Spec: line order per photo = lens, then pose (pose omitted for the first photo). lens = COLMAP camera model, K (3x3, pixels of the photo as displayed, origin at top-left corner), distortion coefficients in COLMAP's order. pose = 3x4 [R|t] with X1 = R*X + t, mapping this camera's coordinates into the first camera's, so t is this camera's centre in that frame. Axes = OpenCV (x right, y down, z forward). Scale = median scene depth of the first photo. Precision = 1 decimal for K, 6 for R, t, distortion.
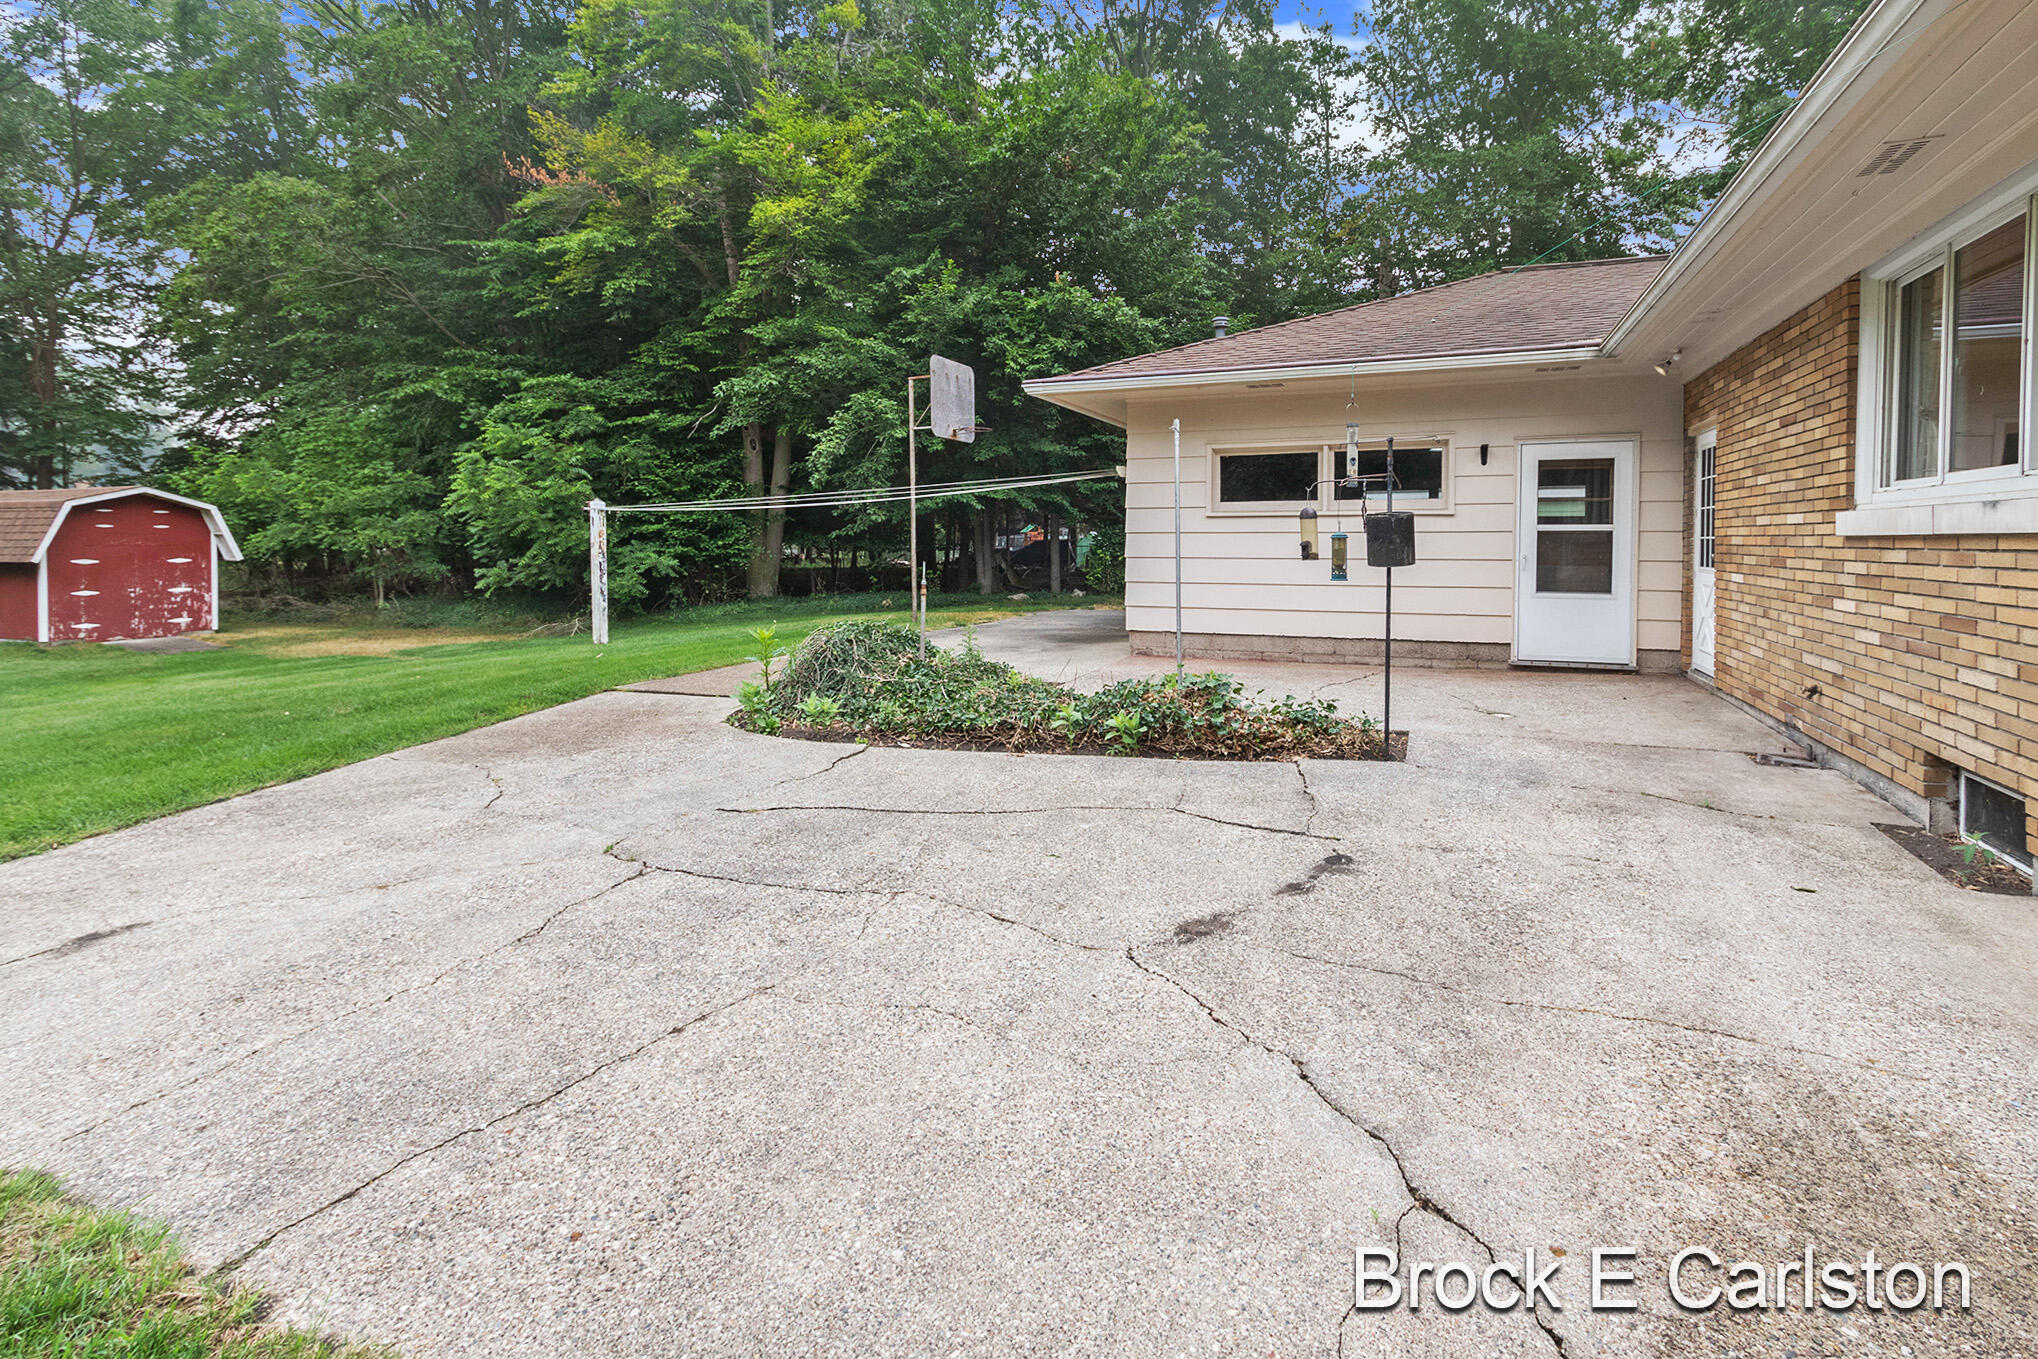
lens RADIAL K [[936.7, 0, 1074.7], [0, 936.7, 560.8], [0, 0, 1]] dist [-0.000541, -0.002985]
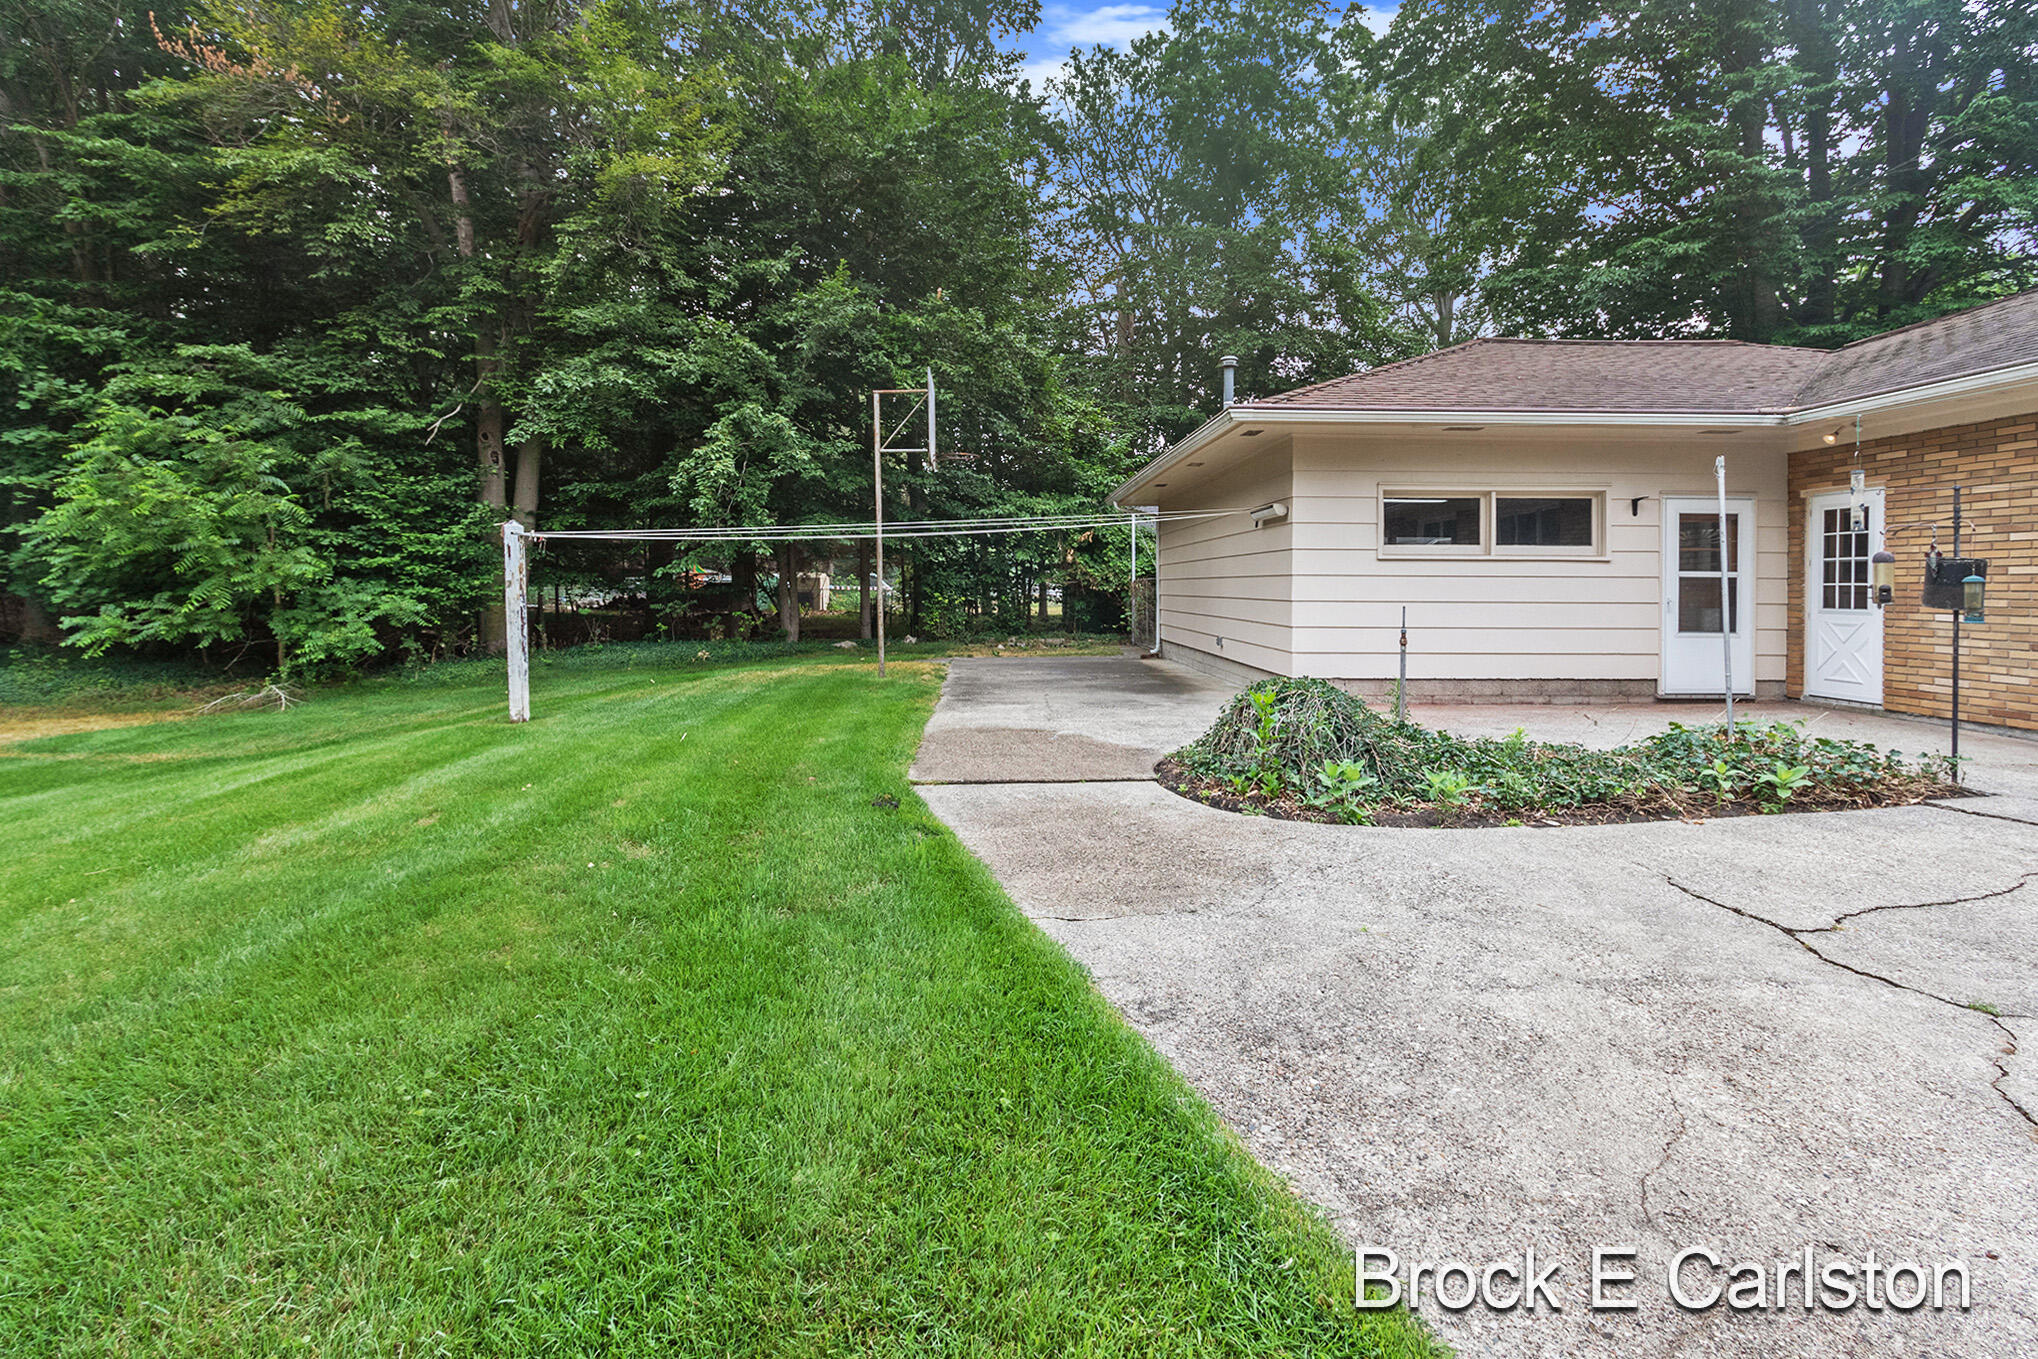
lens RADIAL K [[936.7, 0, 1018.0], [0, 936.7, 603.7], [0, 0, 1]] dist [-0.000541, -0.002985]
pose [[0.922963, -0.001544, 0.384887, -0.289313], [0.001443, 0.999999, 0.000552, -0.000958], [-0.384887, 0.000046, 0.922964, 0.121305]]
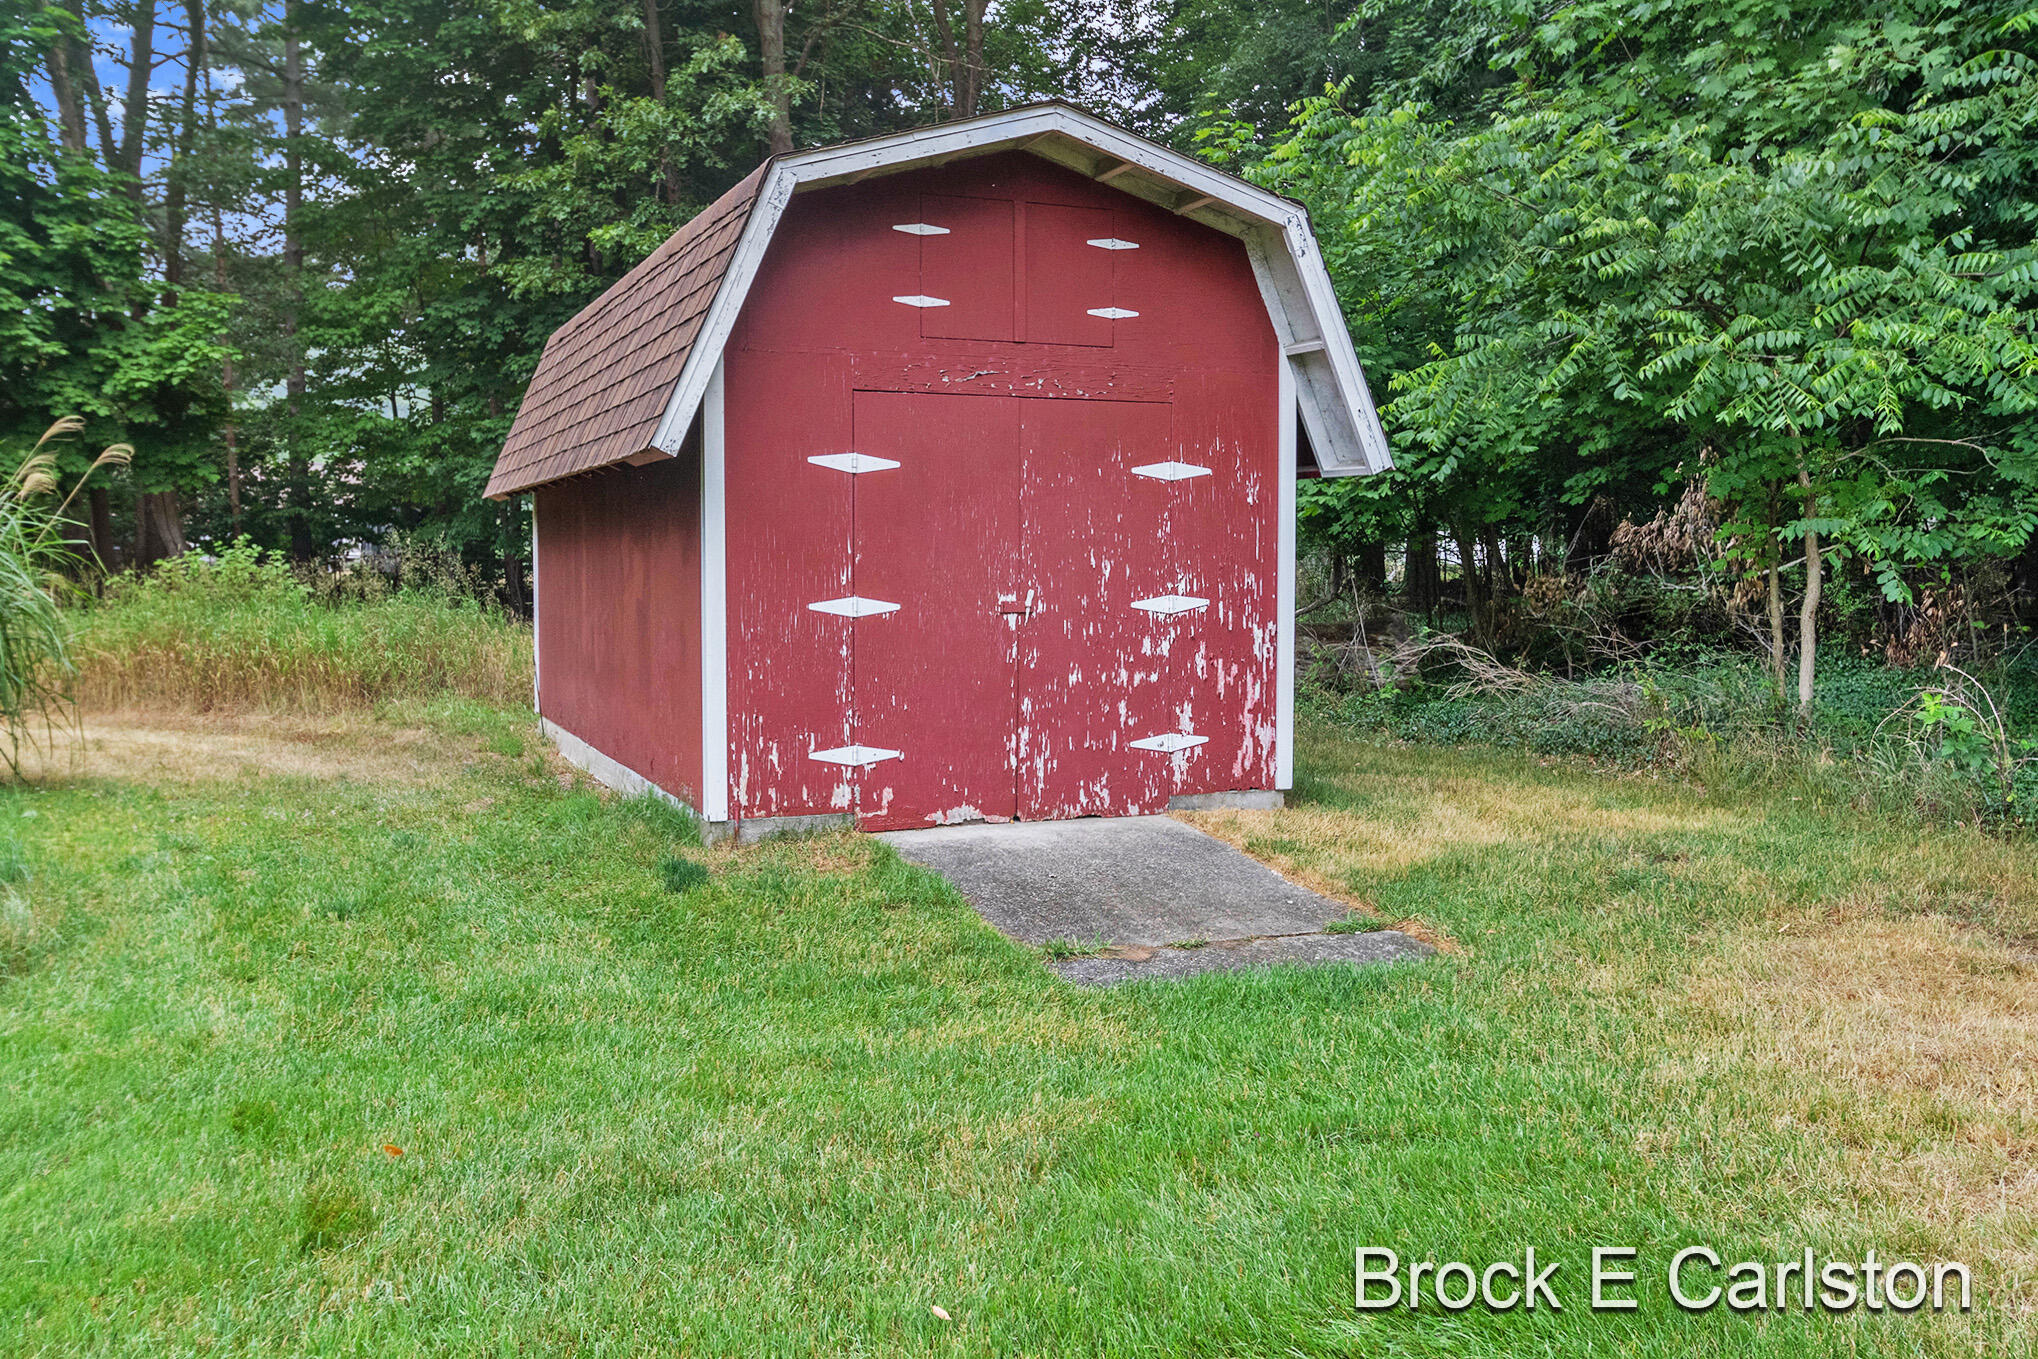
lens RADIAL K [[1896.9, 0, 1023.5], [0, 1896.9, 674.1], [0, 0, 1]] dist [0.010166, -0.006126]
pose [[0.670082, 0.048710, -0.740687, -0.646077], [-0.013765, 0.998488, 0.053211, 0.023954], [0.742159, -0.025460, 0.669740, 0.670697]]
